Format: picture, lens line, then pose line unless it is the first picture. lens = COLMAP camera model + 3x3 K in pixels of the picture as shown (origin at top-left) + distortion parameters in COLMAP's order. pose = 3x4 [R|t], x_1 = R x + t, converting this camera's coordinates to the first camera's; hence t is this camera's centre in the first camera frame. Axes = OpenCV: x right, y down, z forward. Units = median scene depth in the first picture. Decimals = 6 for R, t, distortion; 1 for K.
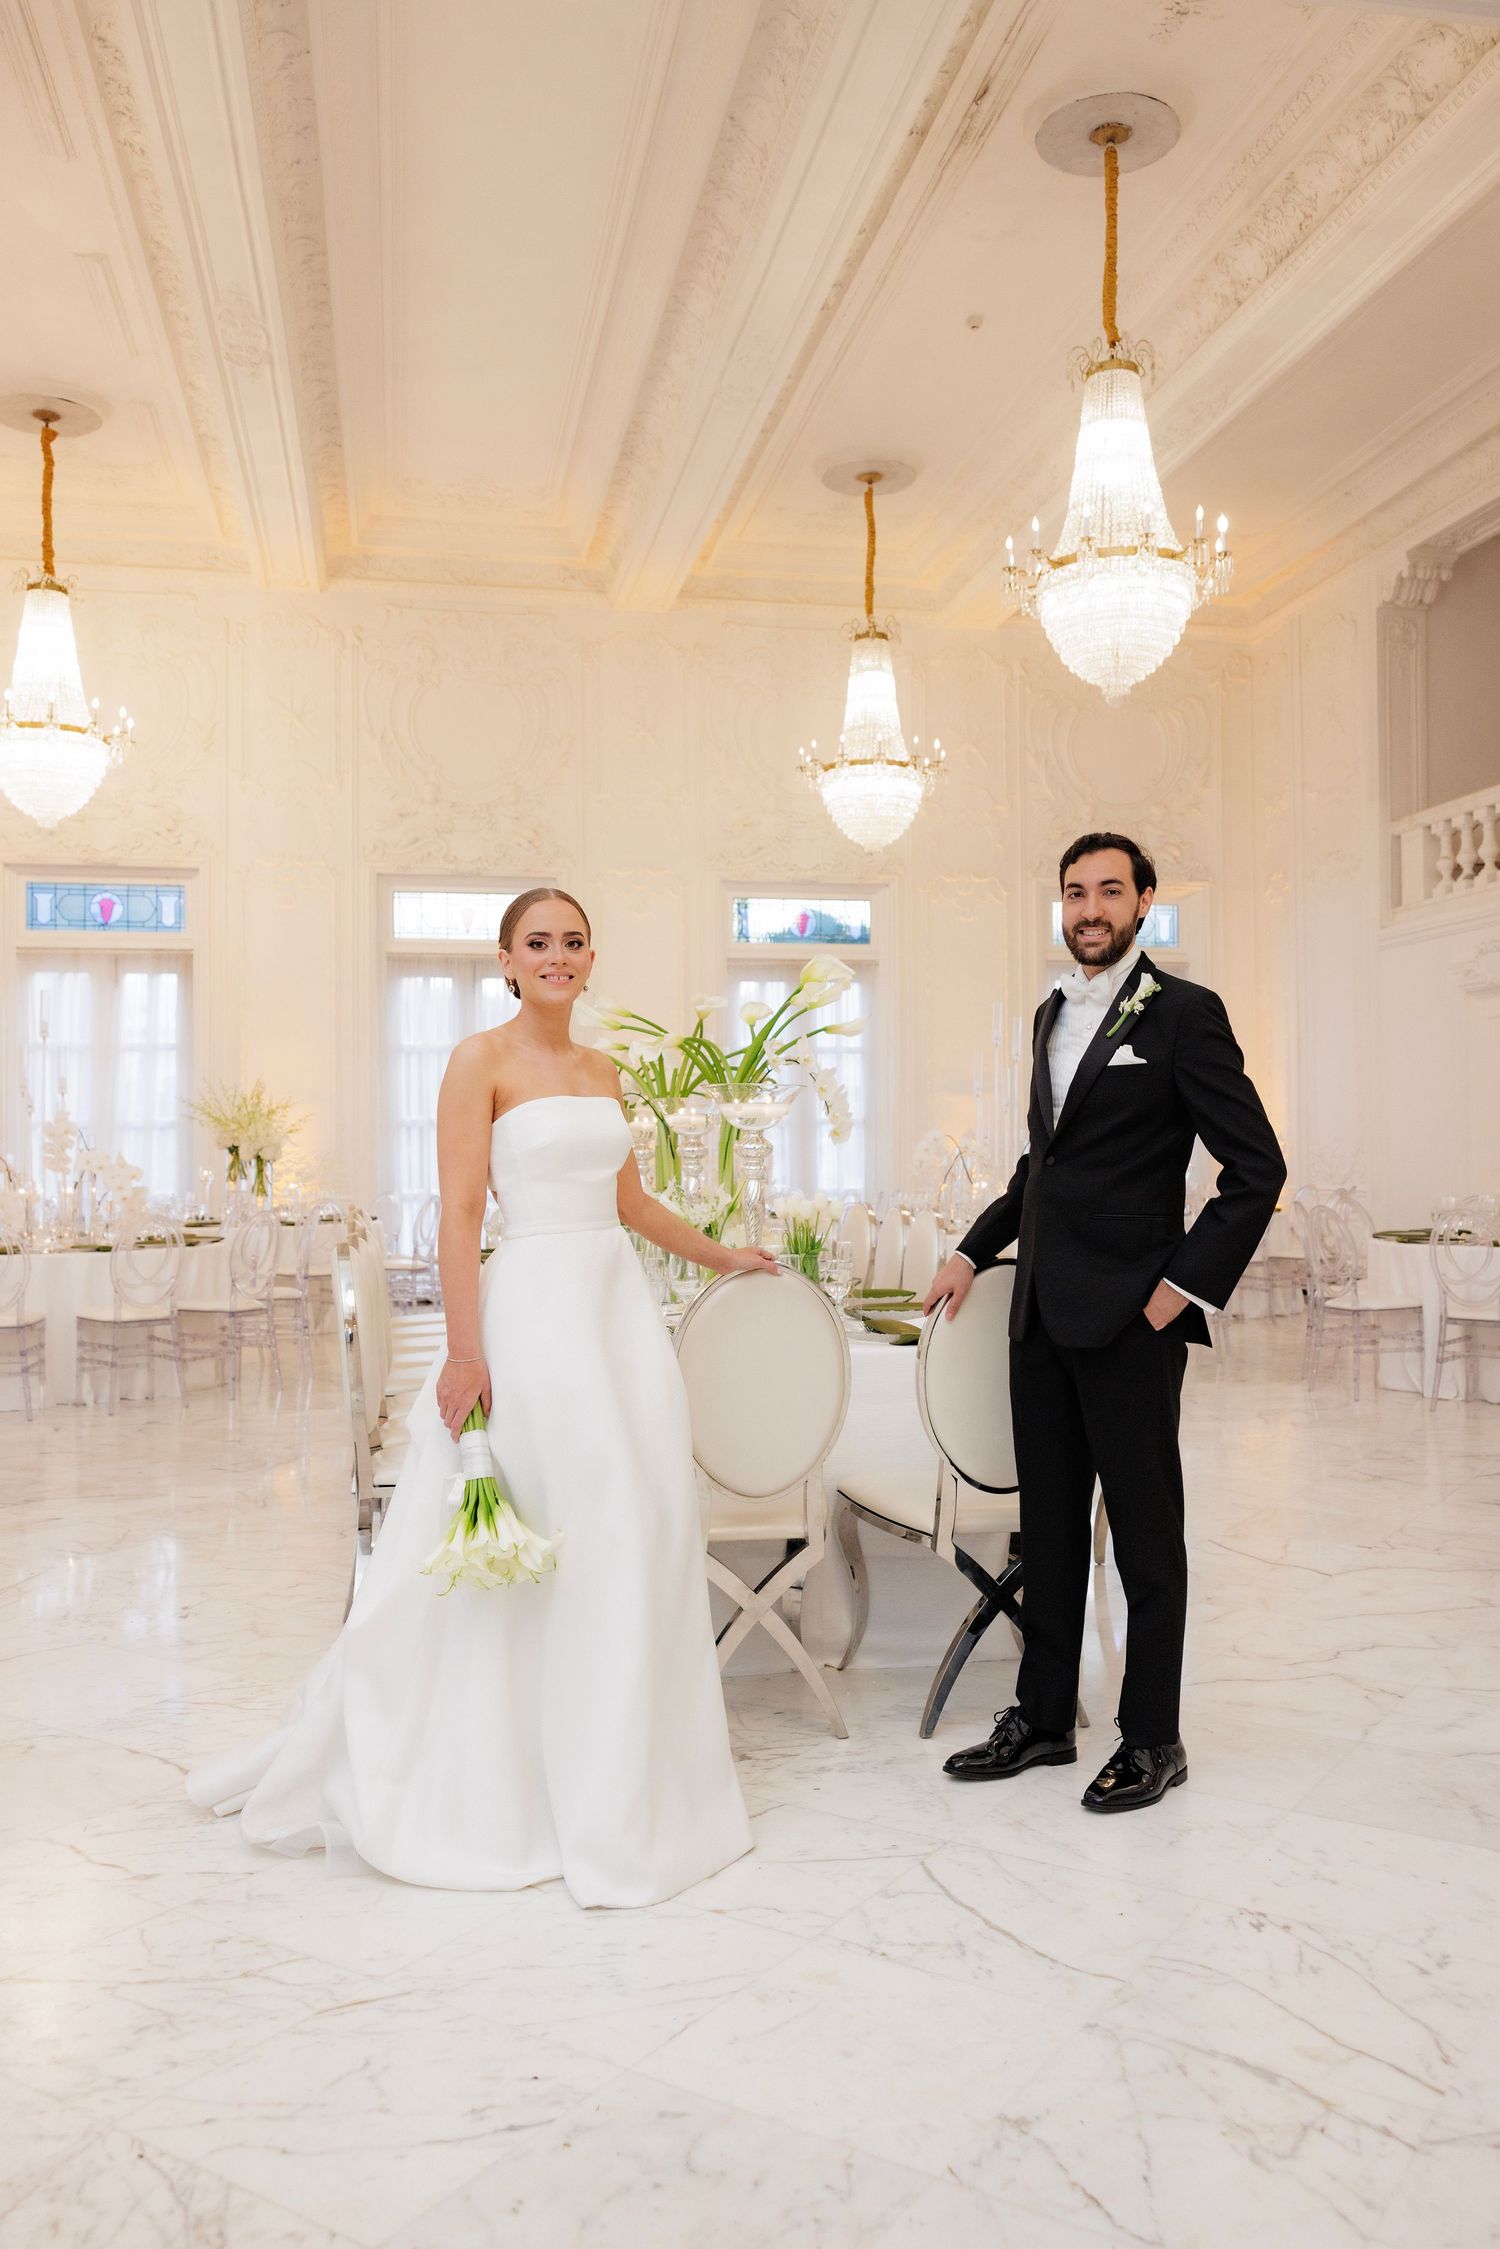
lens RADIAL K [[1777.8, 0, 758.1], [0, 1777.8, 1138.6], [0, 0, 1]] dist [-0.016527, 0.014948]
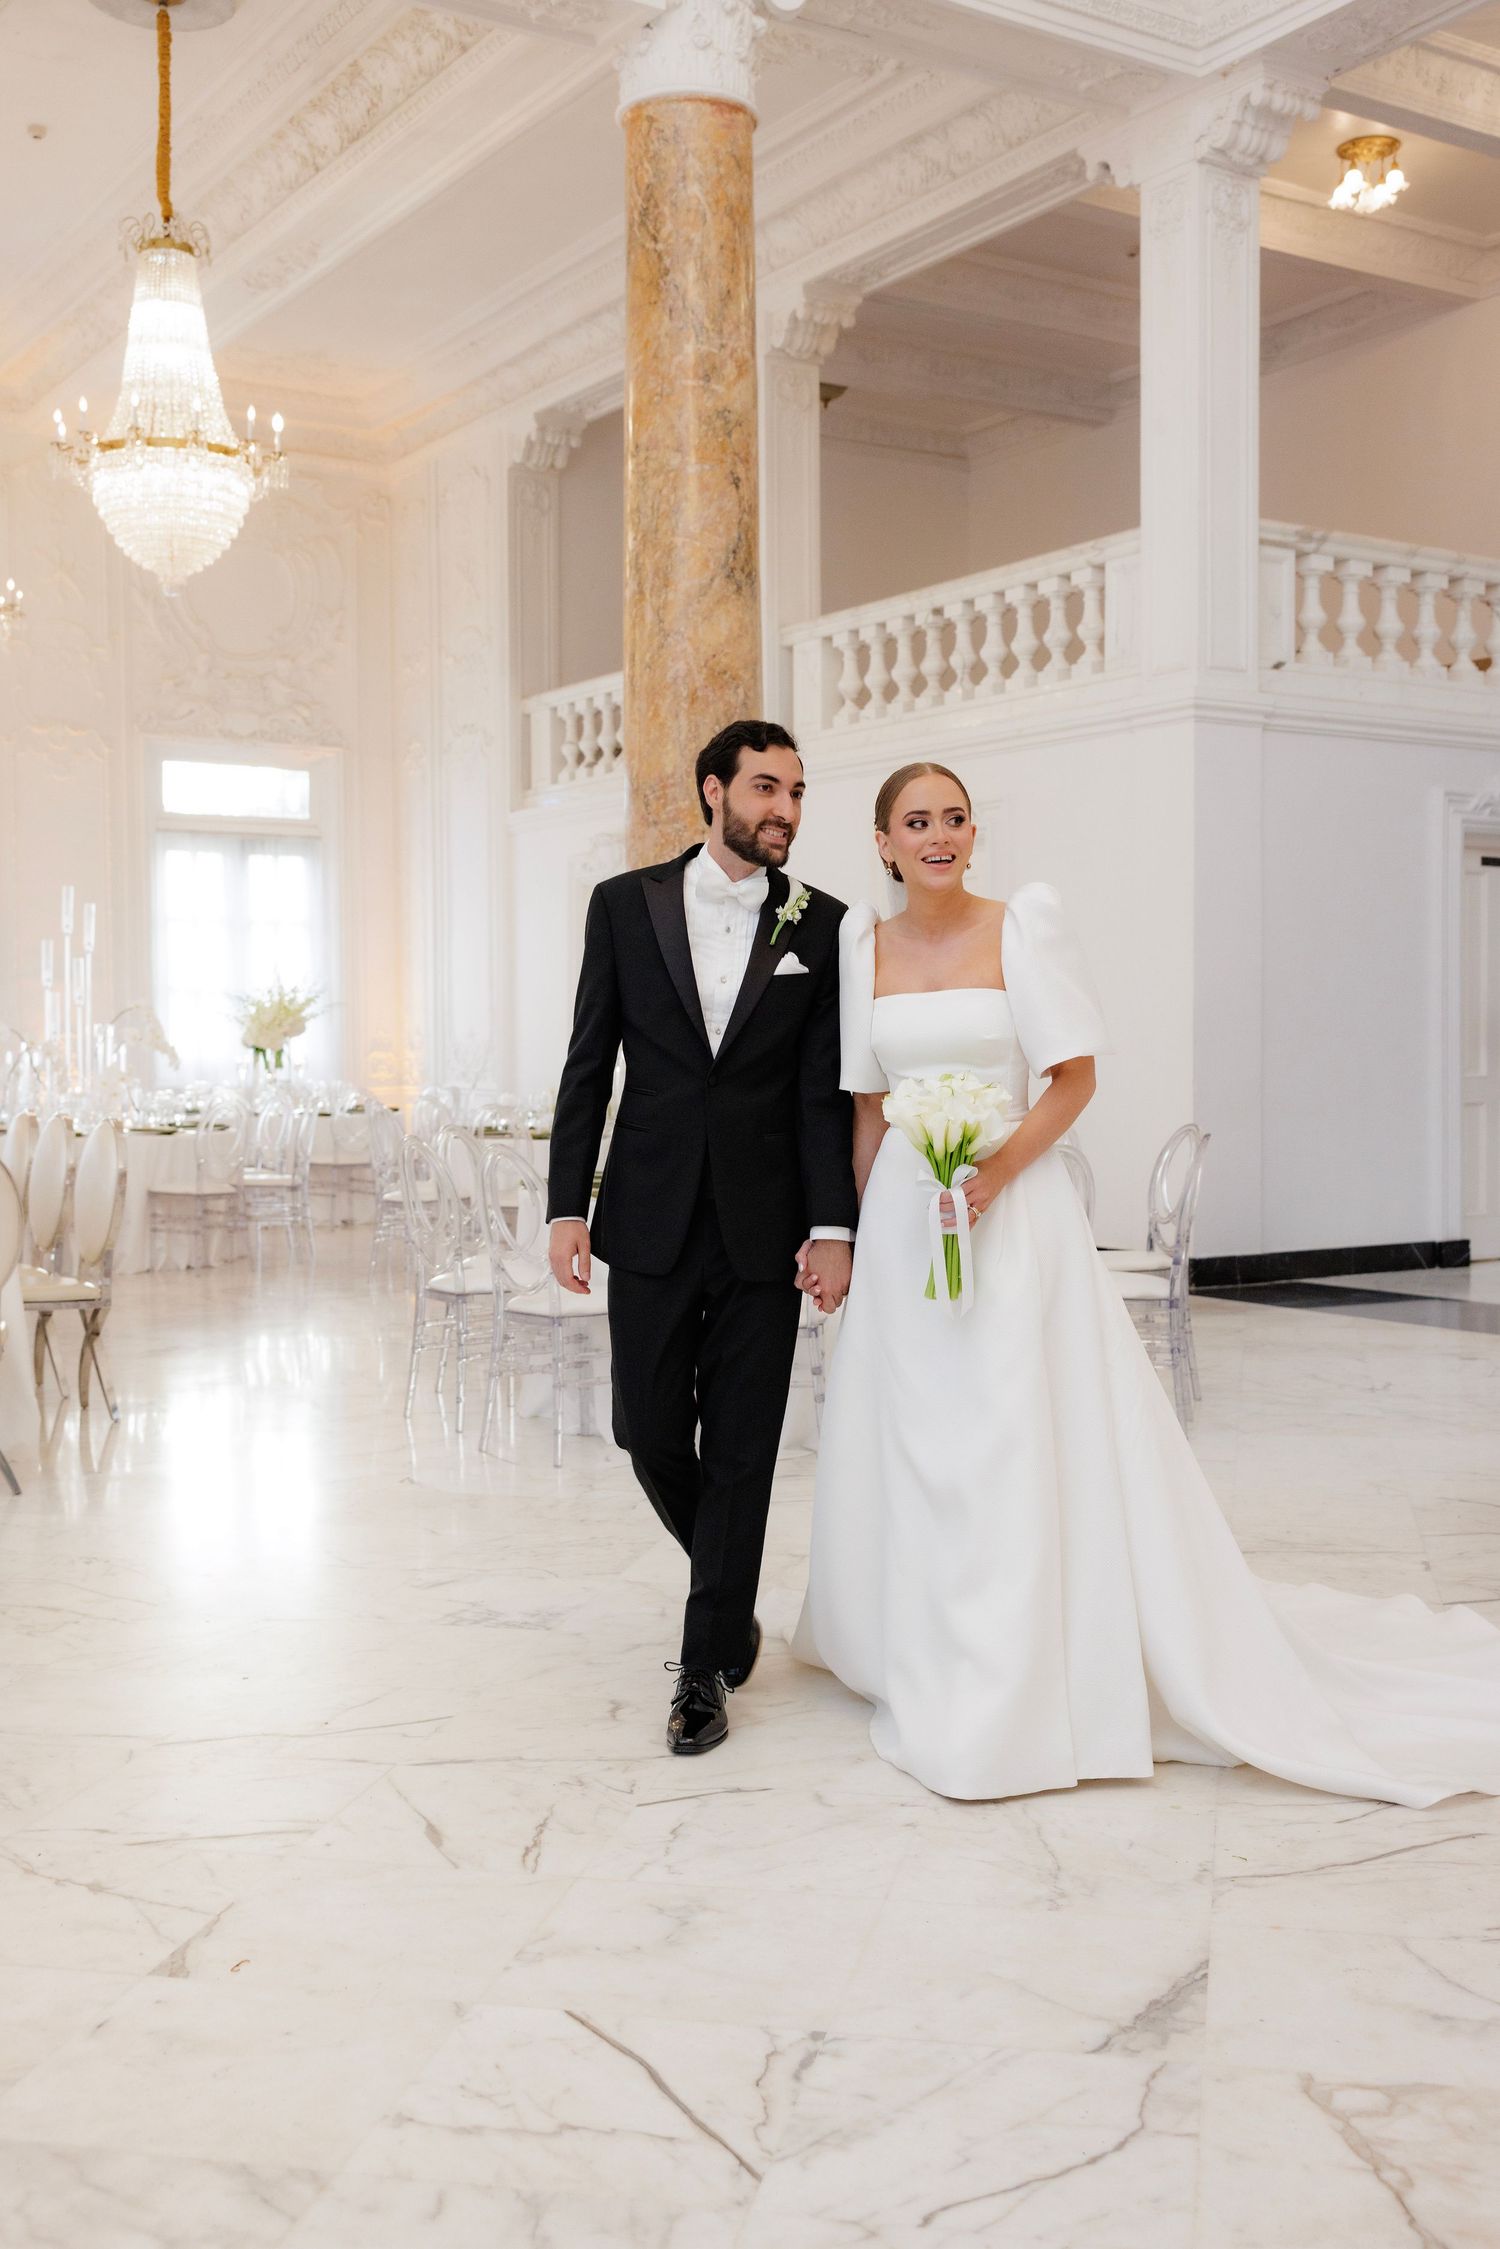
lens RADIAL K [[2312.5, 0, 761.1], [0, 2312.5, 1128.1], [0, 0, 1]] dist [0.024653, 0.000000]
pose [[0.928814, -0.009804, 0.370416, 0.038481], [-0.006632, 0.999050, 0.043072, -0.010631], [-0.370486, -0.042463, 0.927867, -0.495189]]
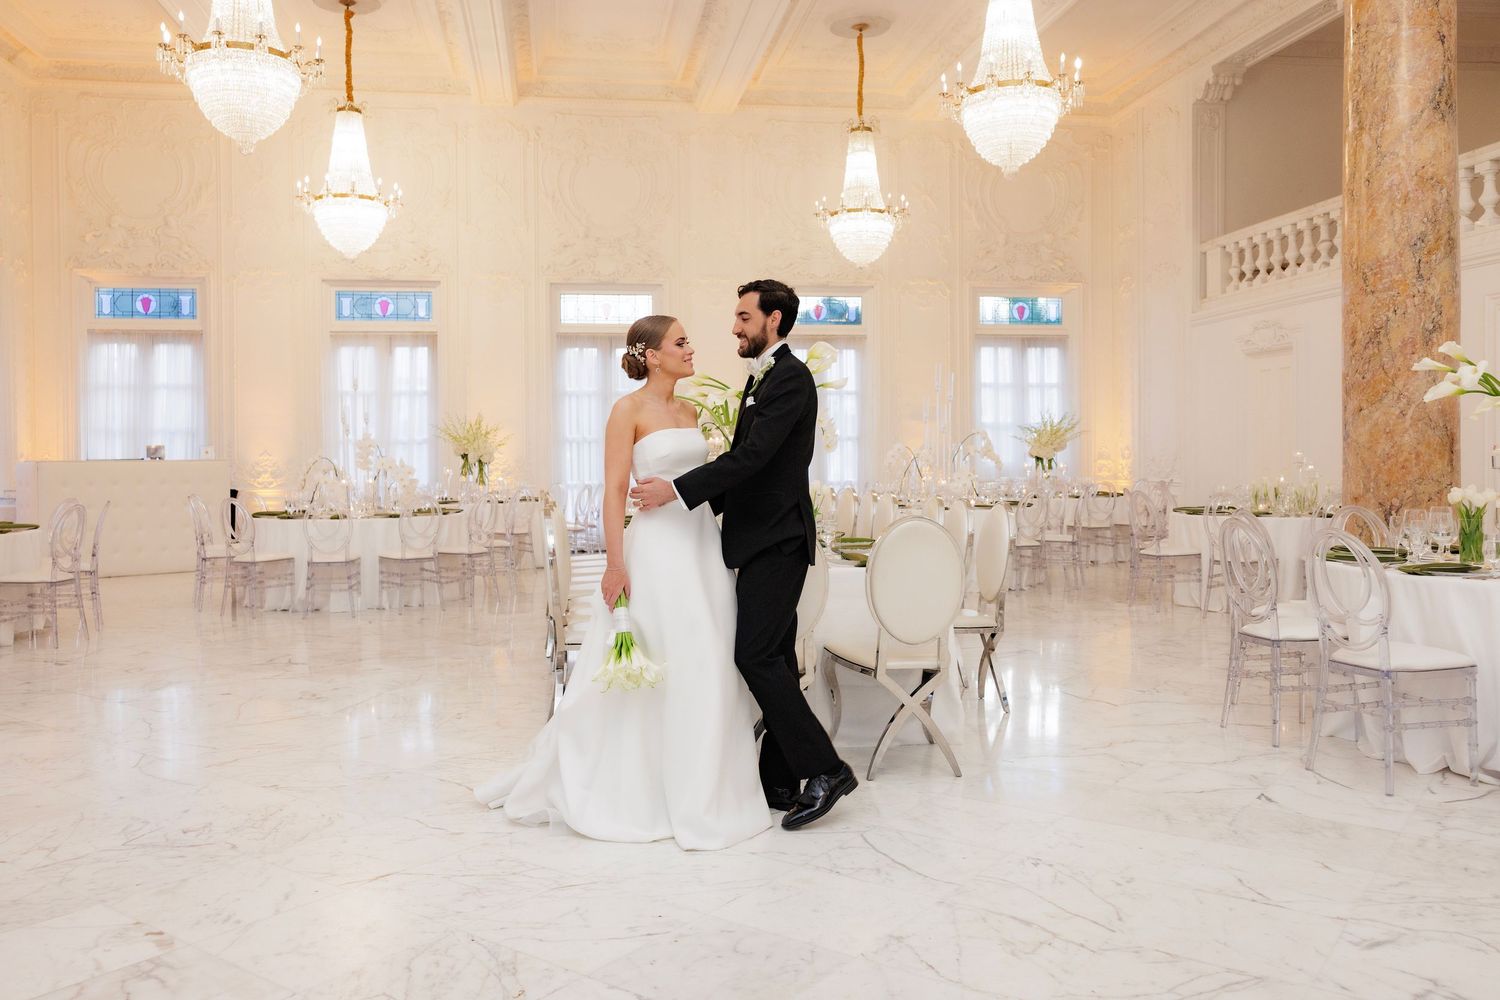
lens RADIAL K [[1185.7, 0, 722.0], [0, 1185.7, 489.2], [0, 0, 1]] dist [-0.016527, 0.014948]
pose [[0.998120, 0.000943, -0.061290, 0.005193], [0.001166, 0.999409, 0.034368, -0.000635], [0.061286, -0.034375, 0.997528, -0.062661]]
